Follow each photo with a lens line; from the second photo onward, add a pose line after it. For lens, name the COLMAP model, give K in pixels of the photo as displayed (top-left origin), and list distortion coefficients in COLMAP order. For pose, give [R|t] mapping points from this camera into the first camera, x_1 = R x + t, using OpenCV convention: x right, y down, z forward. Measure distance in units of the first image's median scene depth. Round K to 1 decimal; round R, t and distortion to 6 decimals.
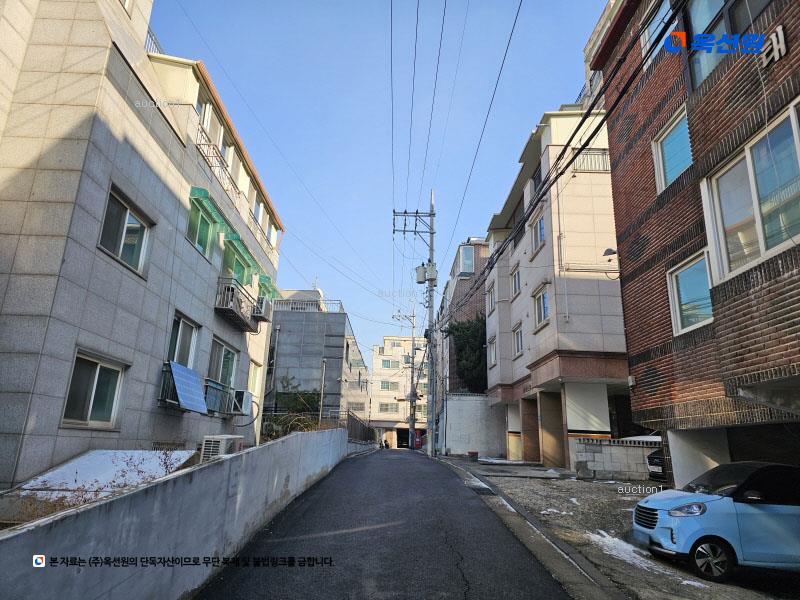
lens RADIAL K [[532.1, 0, 400.3], [0, 532.1, 298.6], [0, 0, 1]] dist [0.030100, -0.005381]
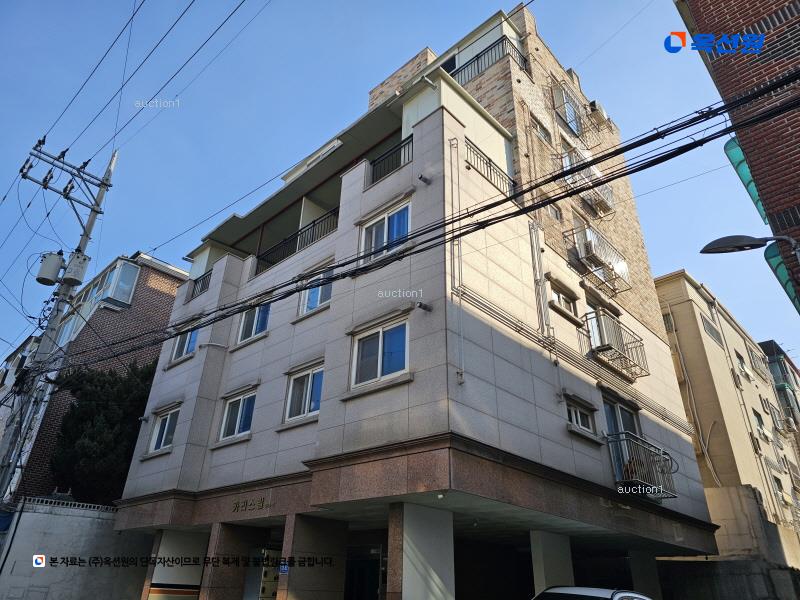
lens RADIAL K [[532.1, 0, 404.1], [0, 532.1, 301.5], [0, 0, 1]] dist [0.030100, -0.005381]
pose [[0.693366, 0.334716, 0.638129, -0.051240], [-0.199929, 0.940162, -0.275906, 0.068450], [-0.692295, 0.063723, 0.718796, 0.357005]]
